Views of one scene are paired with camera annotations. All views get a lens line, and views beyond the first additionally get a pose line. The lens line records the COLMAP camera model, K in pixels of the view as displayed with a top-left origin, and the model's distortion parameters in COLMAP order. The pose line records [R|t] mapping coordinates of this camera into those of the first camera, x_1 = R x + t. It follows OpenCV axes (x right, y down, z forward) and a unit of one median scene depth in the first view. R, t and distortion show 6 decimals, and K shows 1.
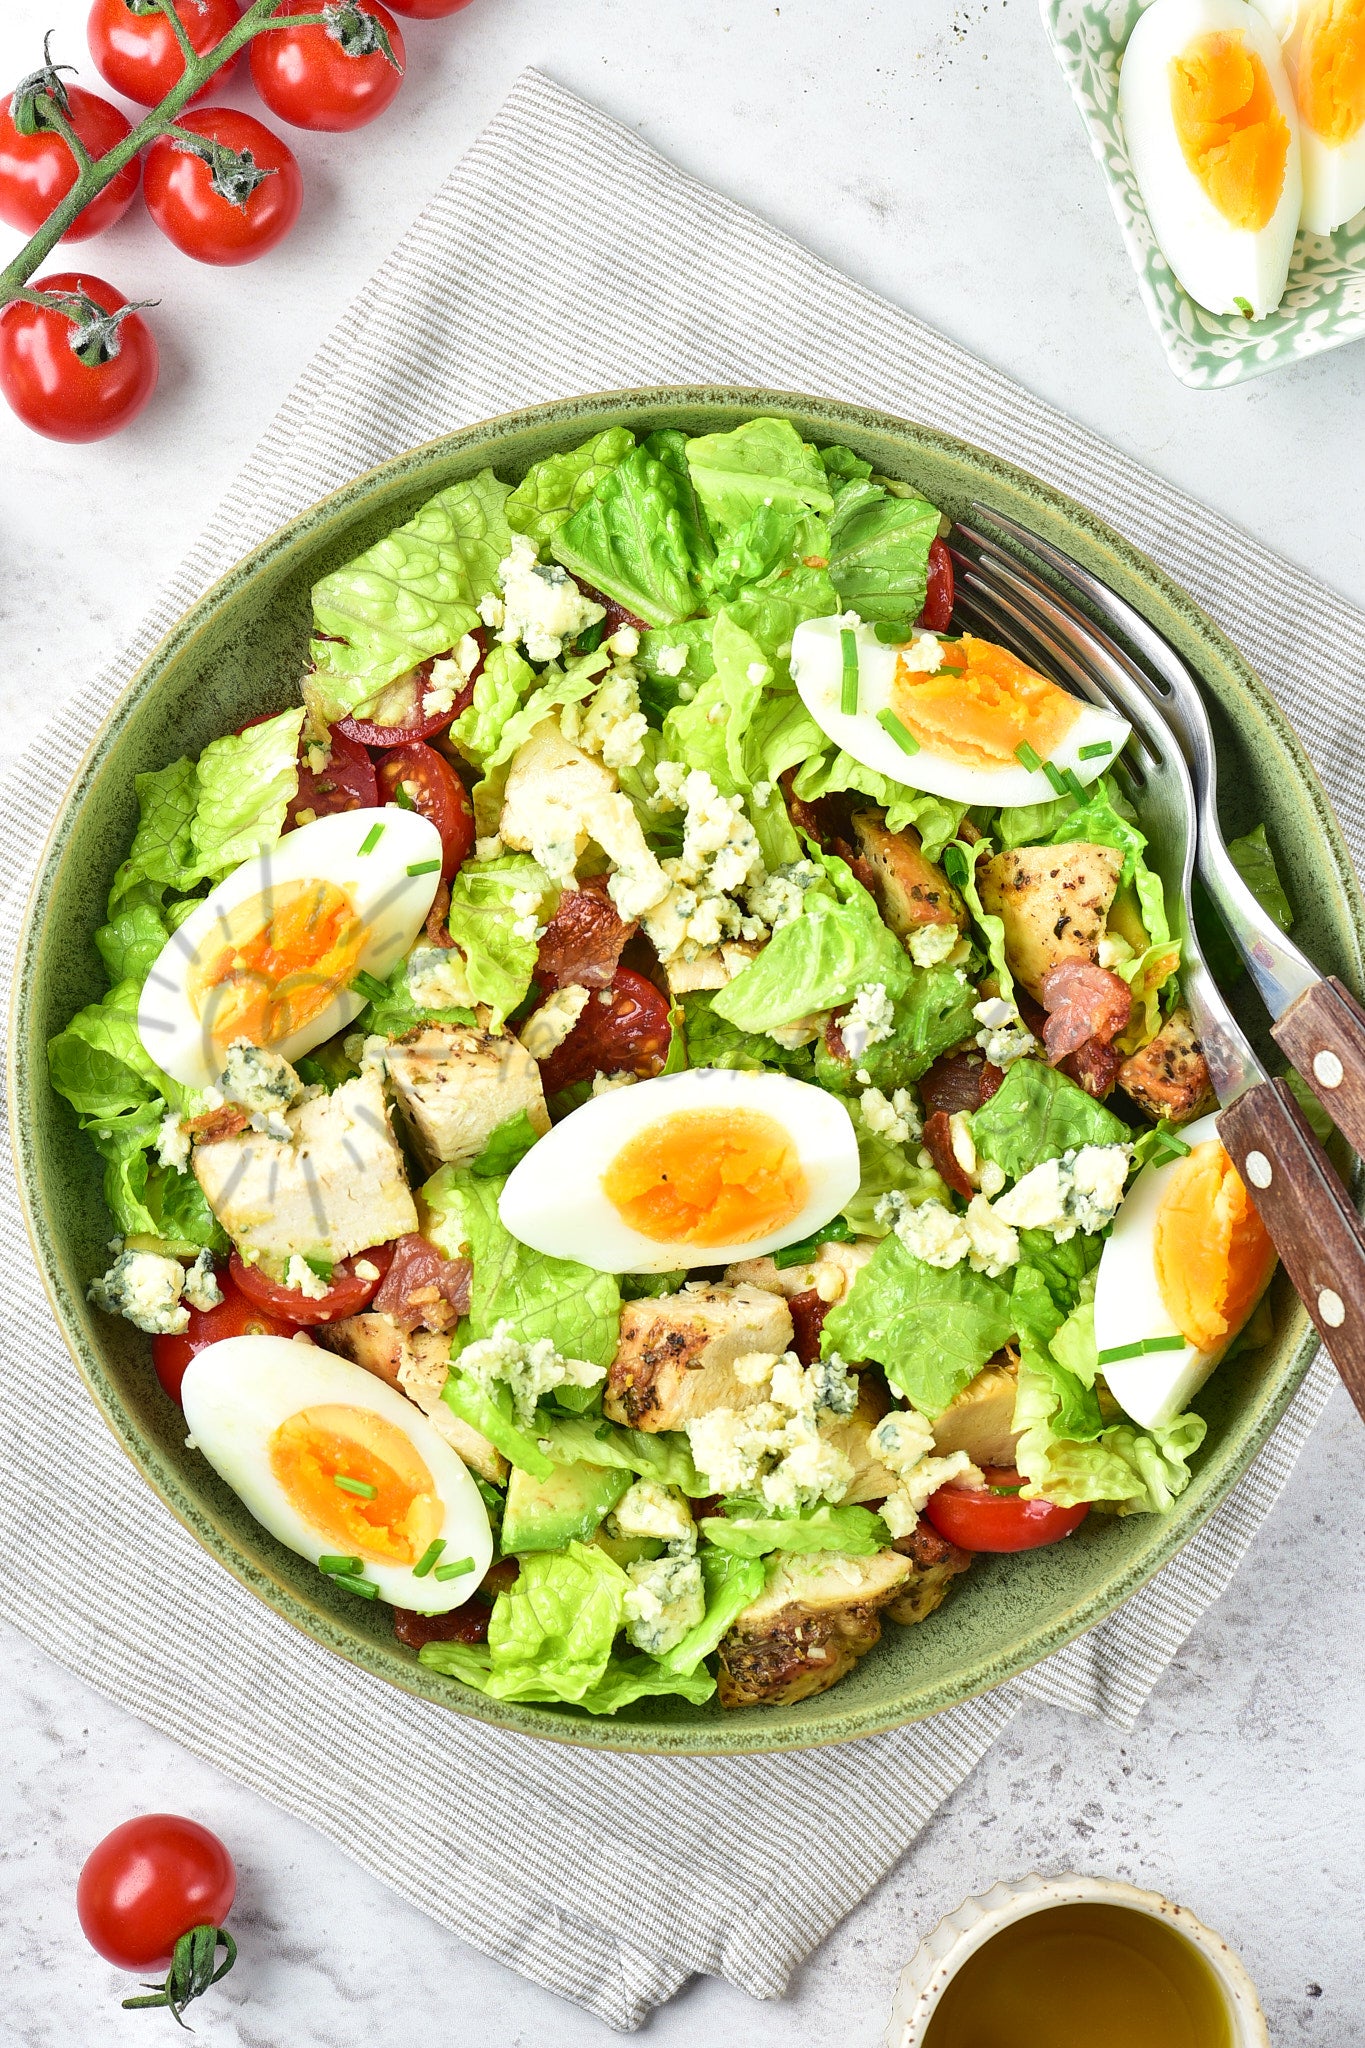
lens RADIAL K [[7438.0, 0, 682.5], [0, 7438.0, 1024.0], [0, 0, 1]] dist [-0.216037, -4.896021]
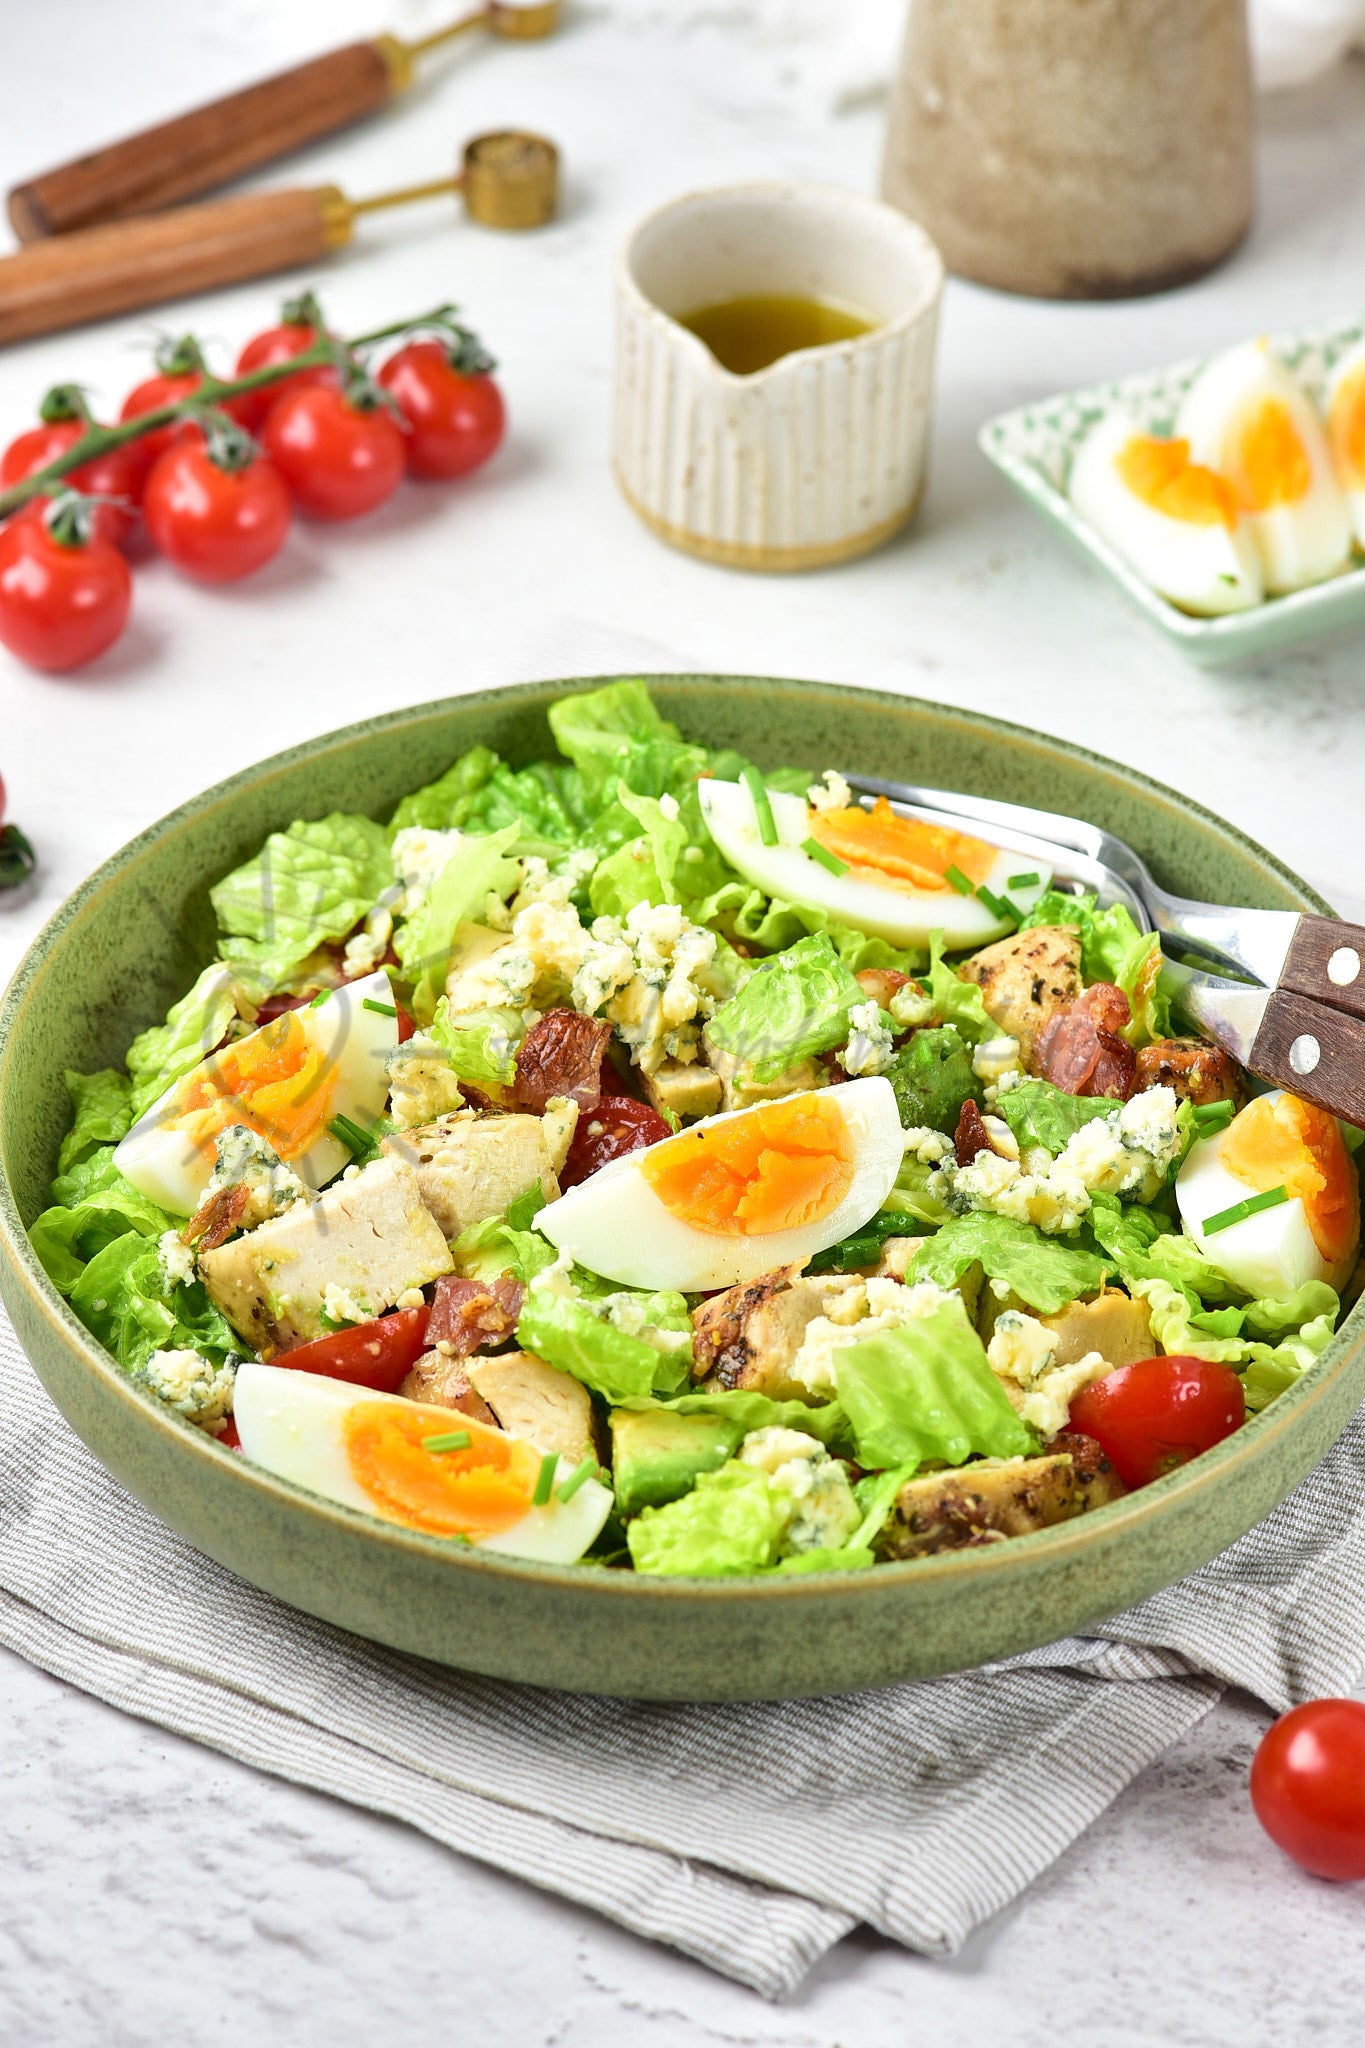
lens RADIAL K [[7438.0, 0, 682.5], [0, 7438.0, 1024.0], [0, 0, 1]] dist [-0.216037, -4.896021]
pose [[0.975051, -0.146066, 0.167155, -0.157324], [0.221973, 0.634593, -0.740284, 0.699446], [0.002055, 0.758918, 0.651183, 0.374238]]
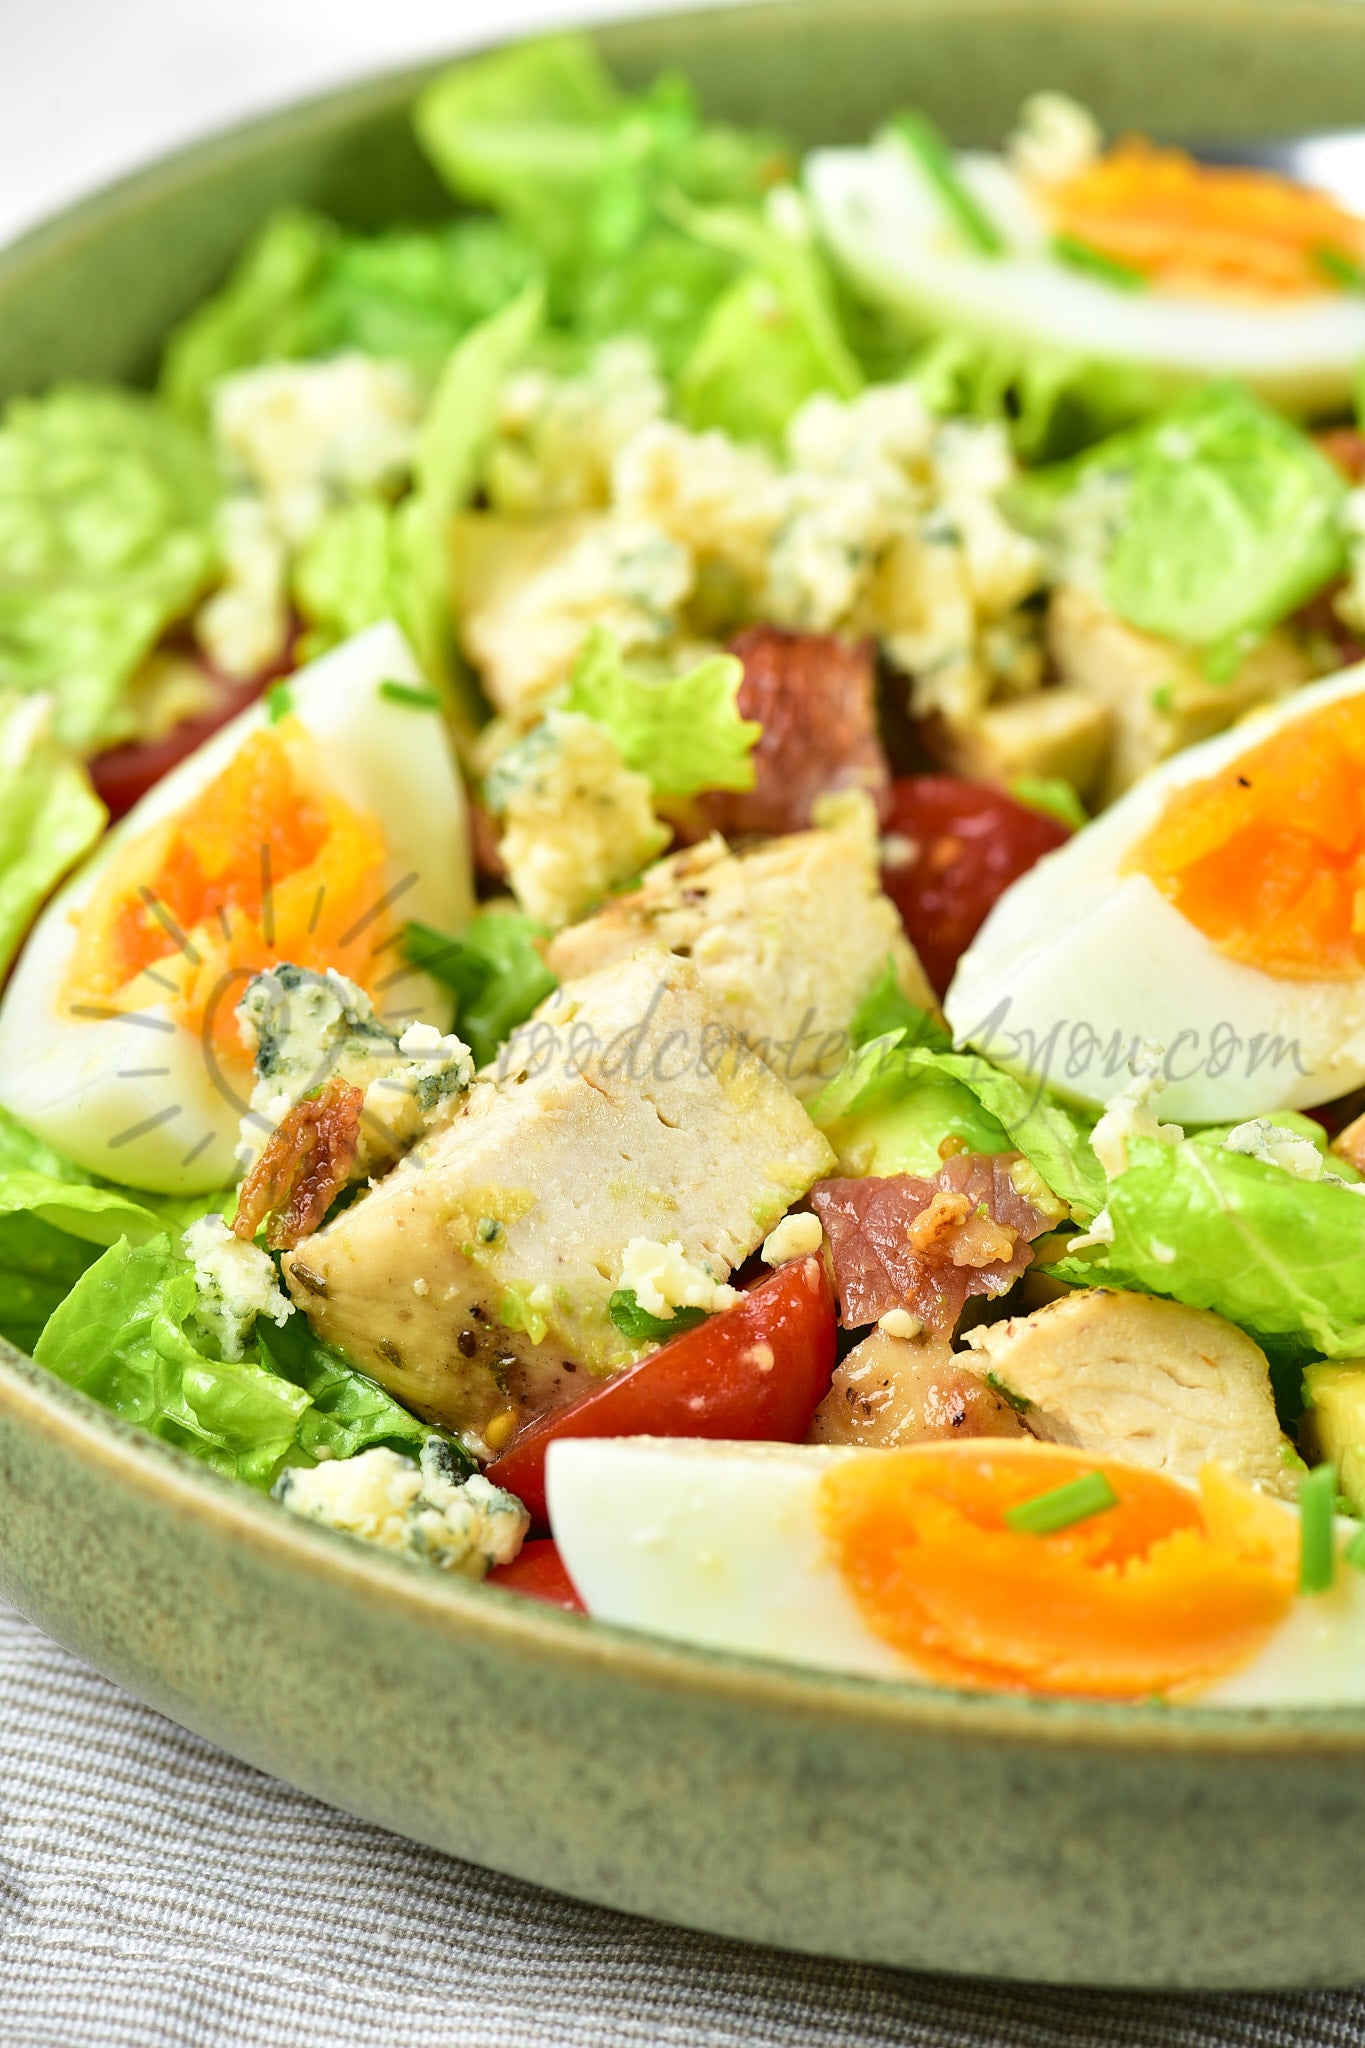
lens RADIAL K [[8246.2, 0, 682.5], [0, 8246.2, 1024.0], [0, 0, 1]] dist [-0.168528, -3.706834]
pose [[0.844910, -0.332968, 0.418641, -0.237952], [0.534838, 0.538636, -0.651015, 0.326155], [-0.008728, 0.773954, 0.633182, 0.694474]]
